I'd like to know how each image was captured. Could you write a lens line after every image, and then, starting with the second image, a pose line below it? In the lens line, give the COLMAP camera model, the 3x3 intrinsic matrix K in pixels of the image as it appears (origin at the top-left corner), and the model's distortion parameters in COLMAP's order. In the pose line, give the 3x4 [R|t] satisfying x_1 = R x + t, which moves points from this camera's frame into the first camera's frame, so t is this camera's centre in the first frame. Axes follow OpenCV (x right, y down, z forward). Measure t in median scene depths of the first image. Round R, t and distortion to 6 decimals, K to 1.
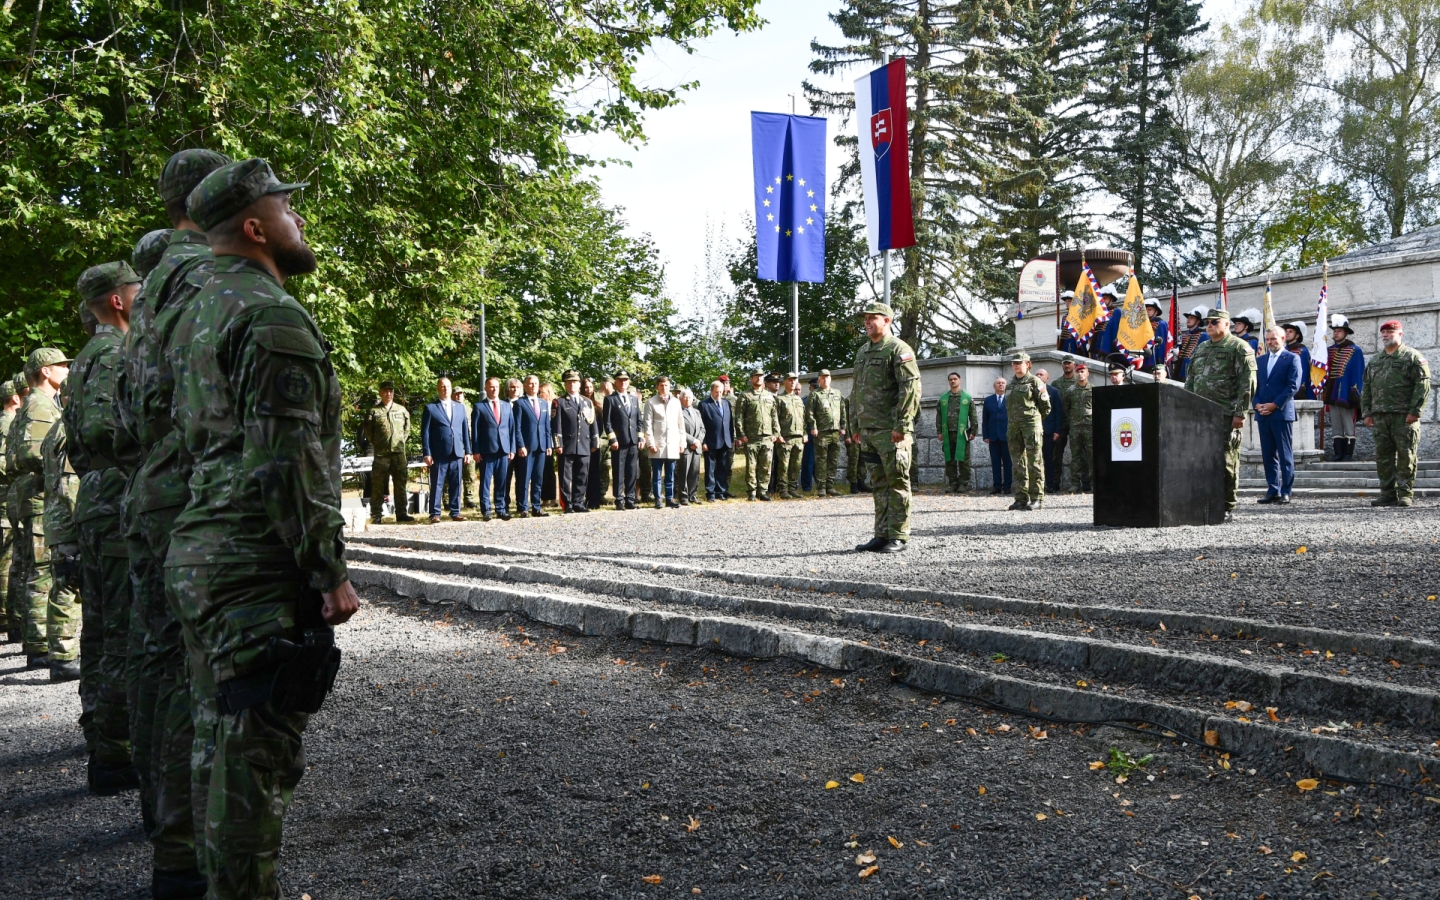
lens RADIAL K [[1340.4, 0, 724.9], [0, 1340.4, 476.6], [0, 0, 1]] dist [-0.077114, 0.126824]
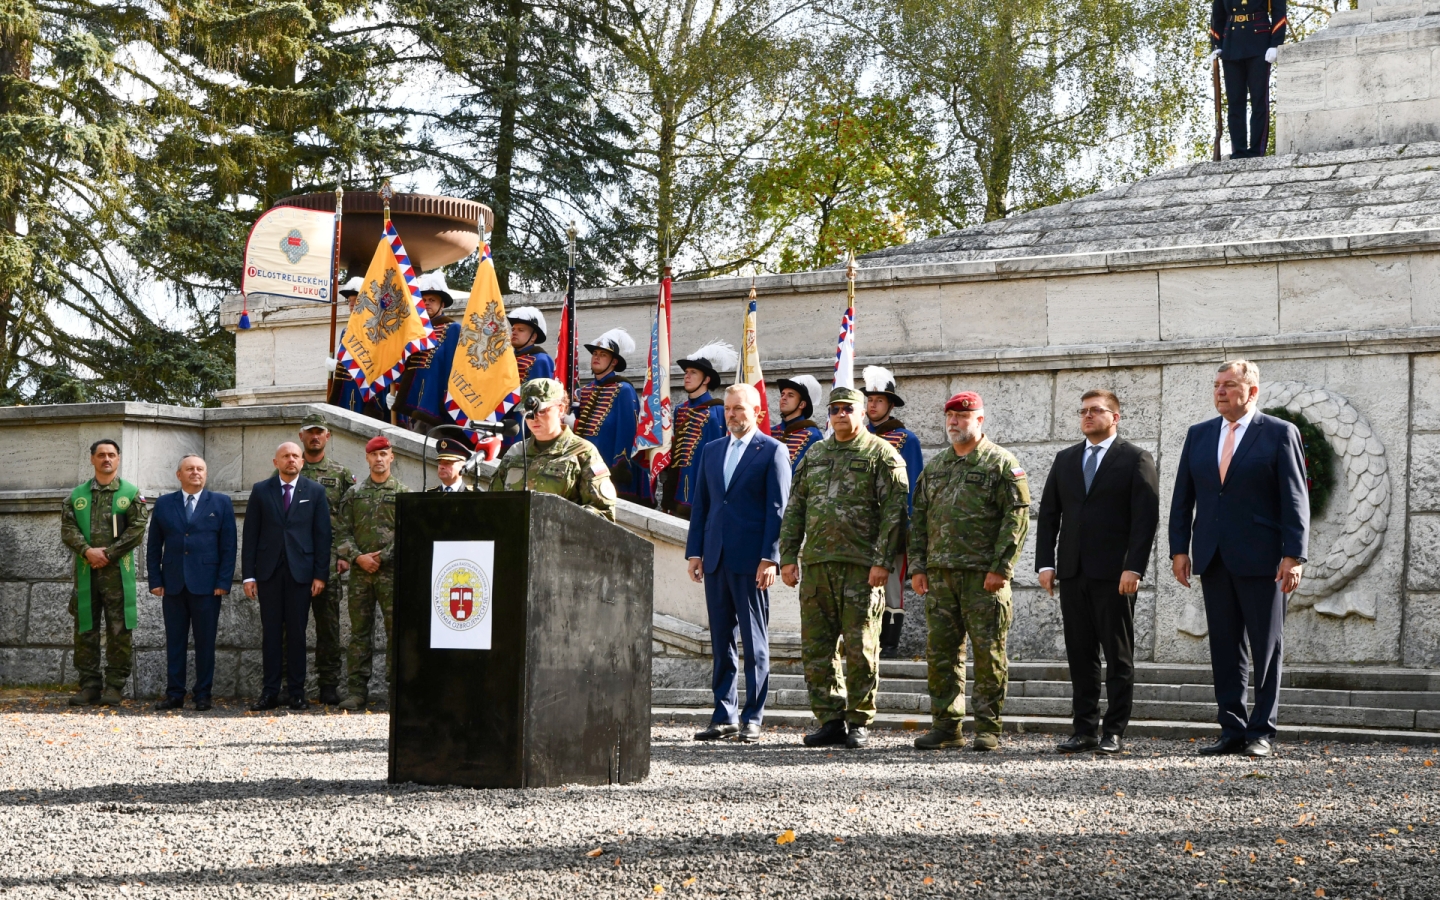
lens RADIAL K [[2977.8, 0, 771.9], [0, 2977.8, 487.9], [0, 0, 1]] dist [0.200364, 0.298011]
pose [[0.922285, 0.048816, 0.383415, -0.003647], [-0.026028, 0.997585, -0.064401, -0.000971], [-0.385633, 0.049417, 0.921328, -0.012995]]
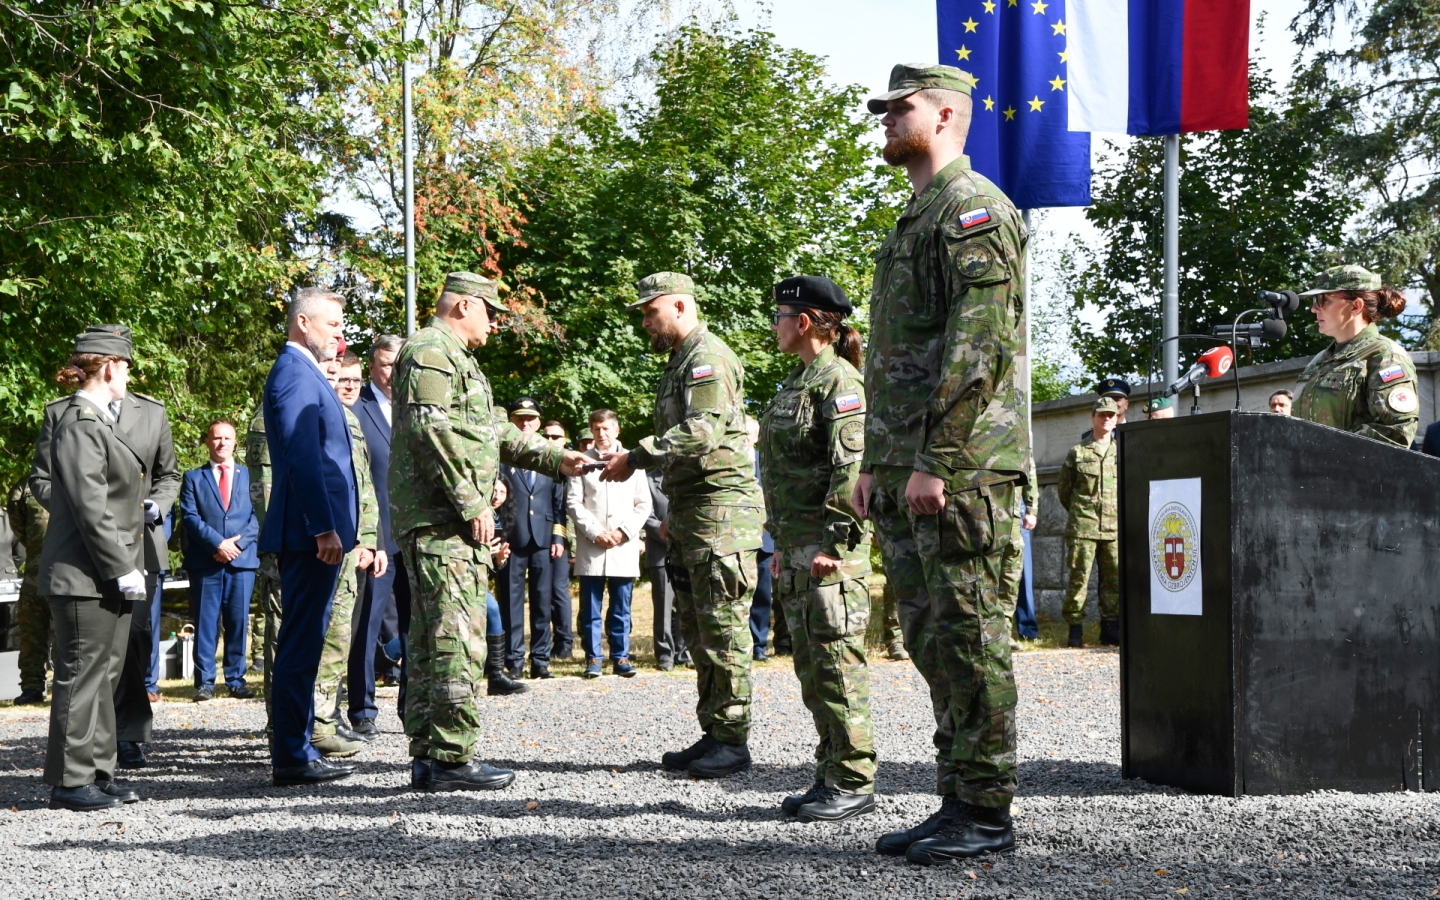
lens RADIAL K [[2313.9, 0, 736.6], [0, 2313.9, 455.6], [0, 0, 1]] dist [0.159737, 0.185257]
pose [[0.966837, -0.009693, -0.255209, 0.102045], [-0.003774, 0.998628, -0.052227, -0.006450], [0.255365, 0.051458, 0.965474, 0.091517]]
